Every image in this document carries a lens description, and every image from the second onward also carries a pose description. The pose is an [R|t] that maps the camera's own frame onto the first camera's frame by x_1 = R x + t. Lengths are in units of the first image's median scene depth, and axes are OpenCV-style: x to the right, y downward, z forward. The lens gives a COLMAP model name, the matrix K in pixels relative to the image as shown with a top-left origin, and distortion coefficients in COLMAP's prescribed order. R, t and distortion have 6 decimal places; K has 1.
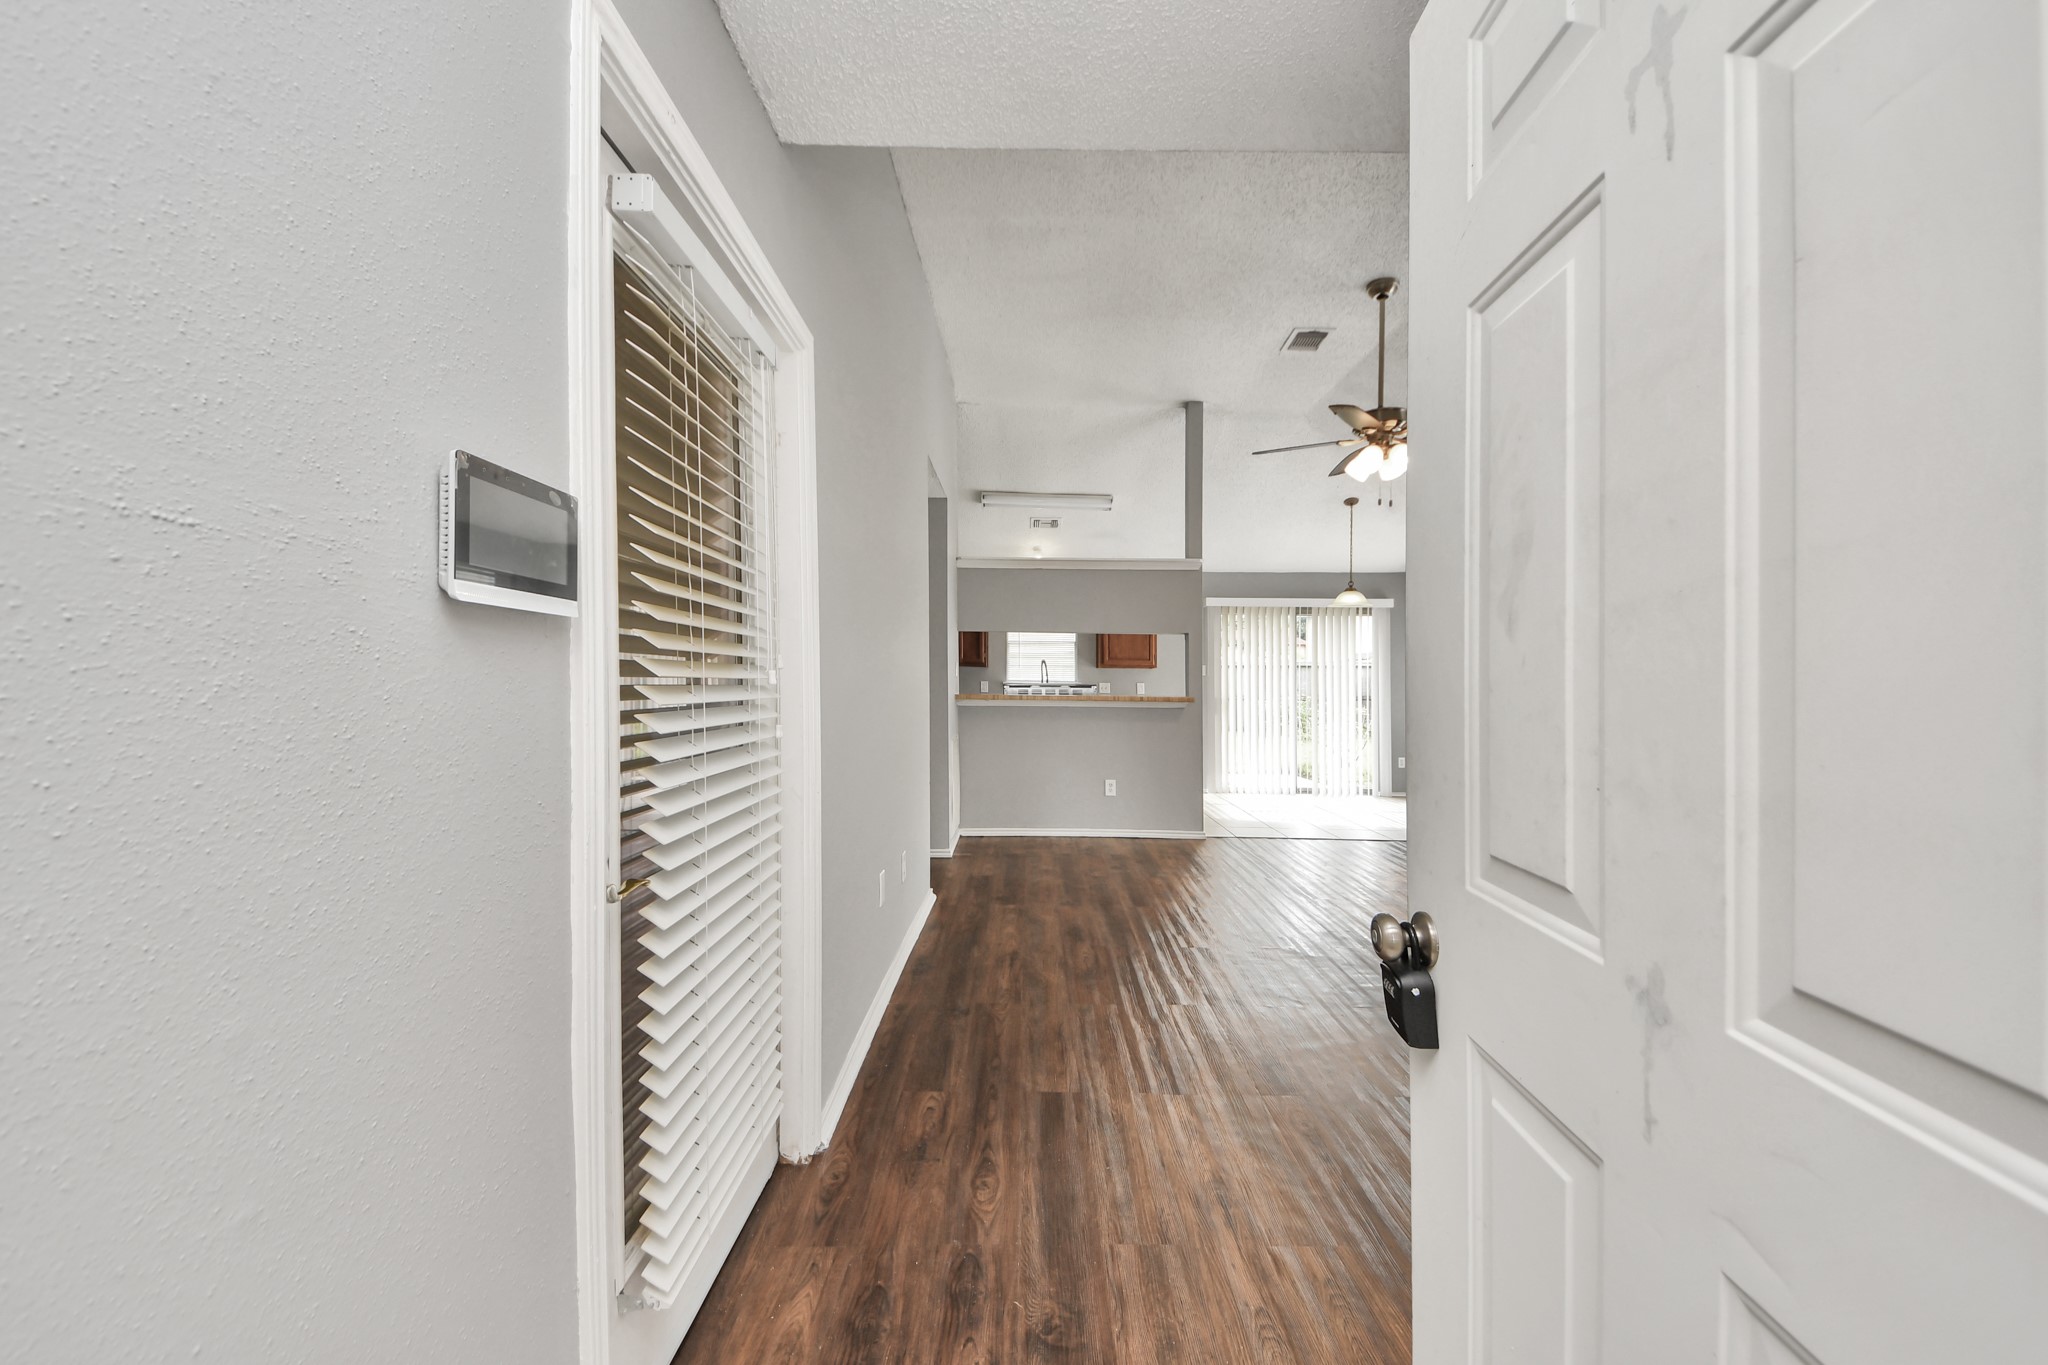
lens RADIAL K [[747.8, 0, 1024.0], [0, 747.8, 684.6], [0, 0, 1]] dist [-0.003054, -0.002240]
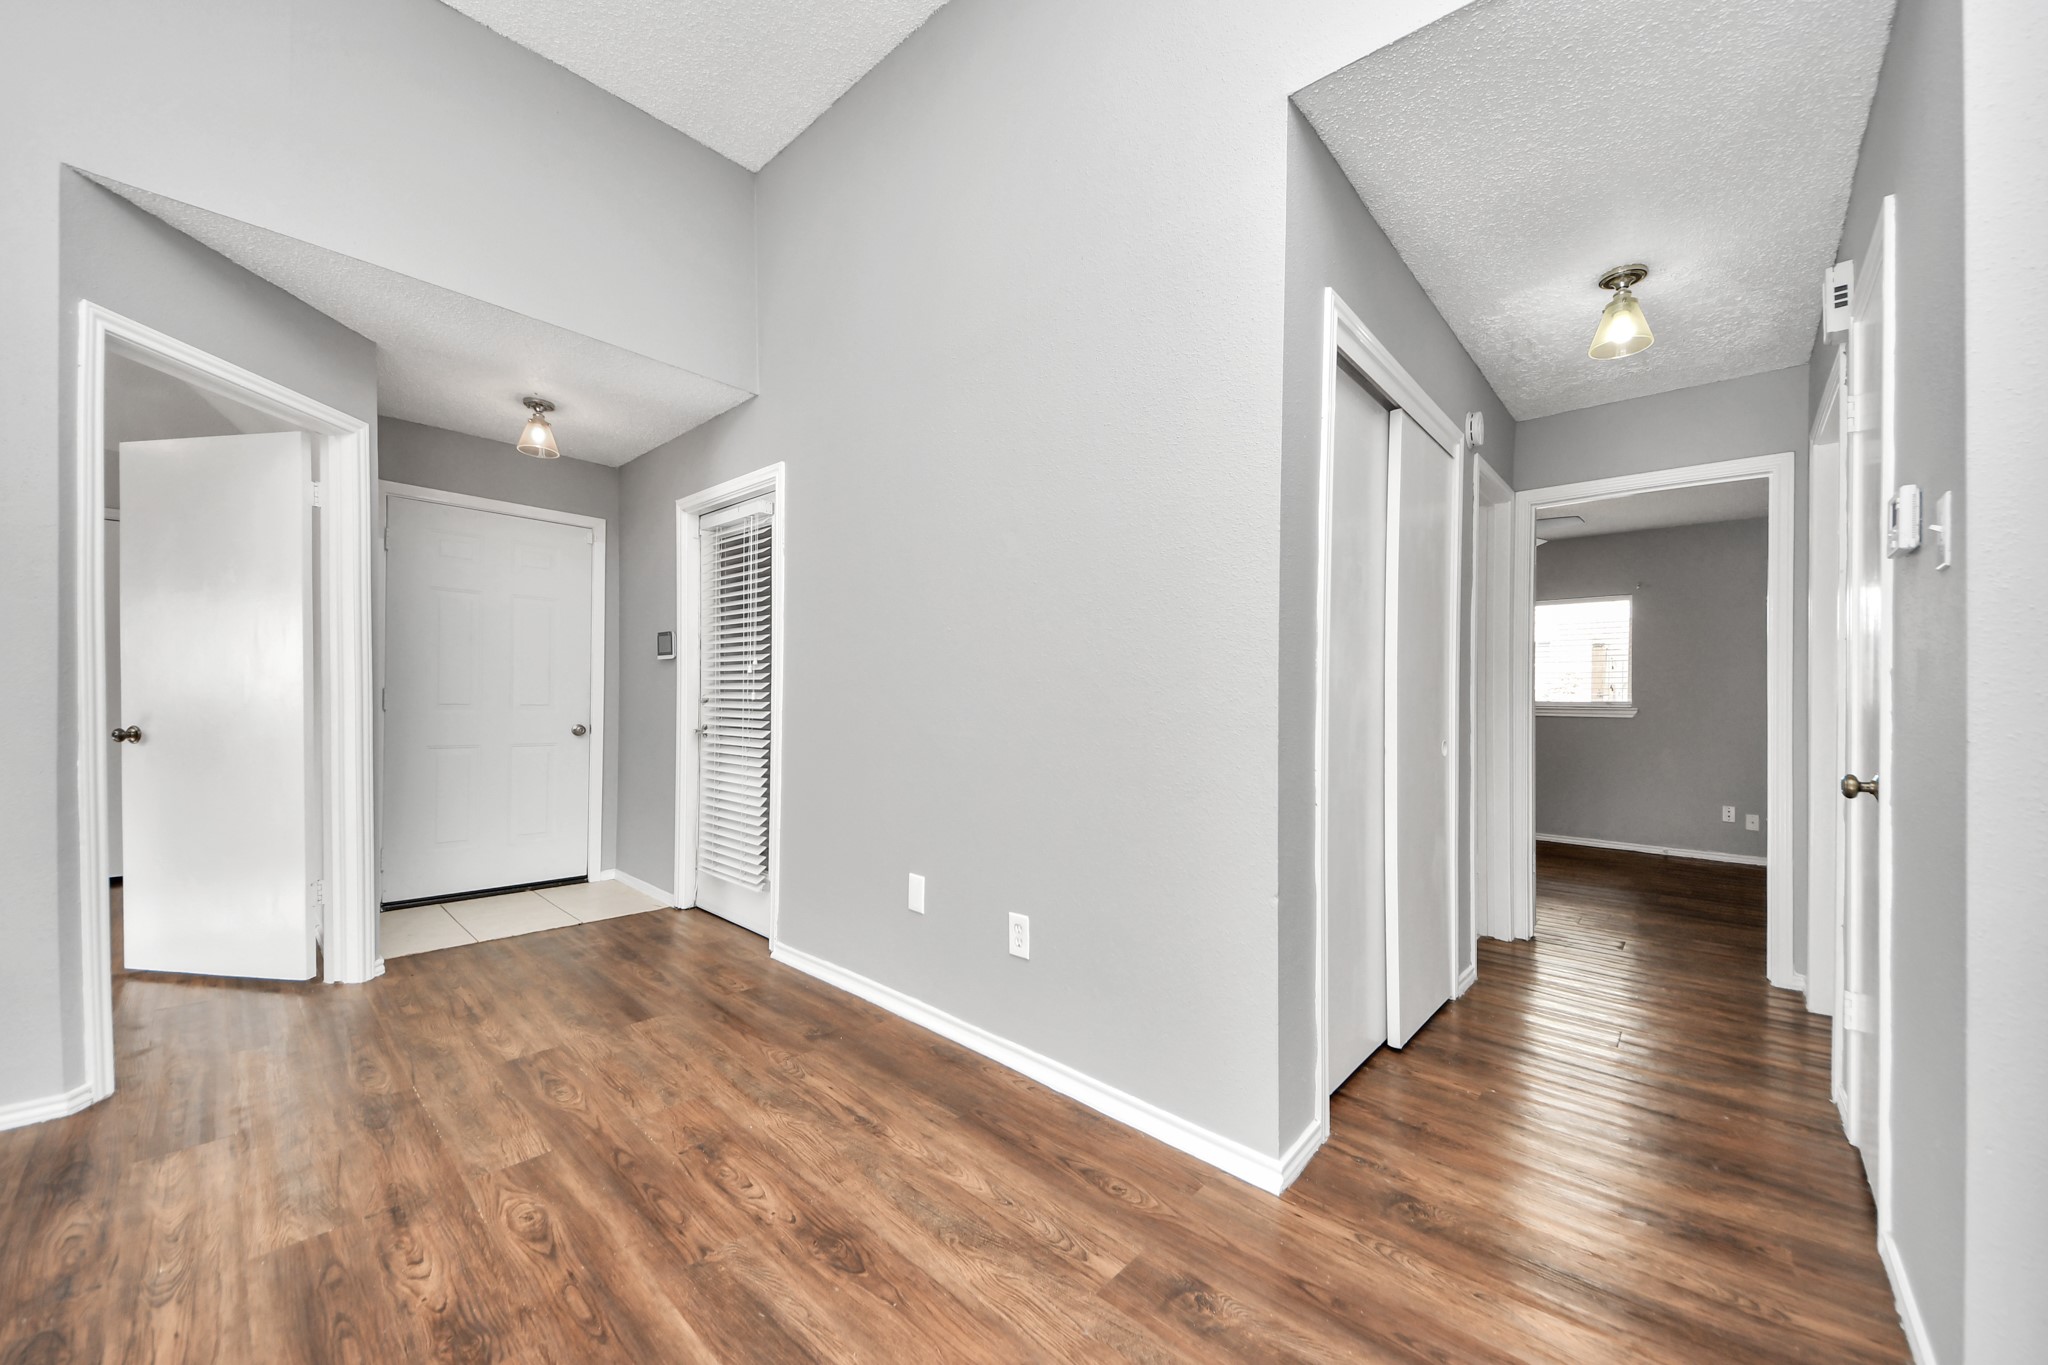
lens RADIAL K [[747.8, 0, 1018.7], [0, 747.8, 683.0], [0, 0, 1]] dist [-0.003054, -0.002240]
pose [[-0.673408, -0.030805, -0.738629, 0.360913], [-0.020922, 0.999525, -0.022612, 0.037926], [0.738975, 0.000226, -0.673733, 1.554144]]
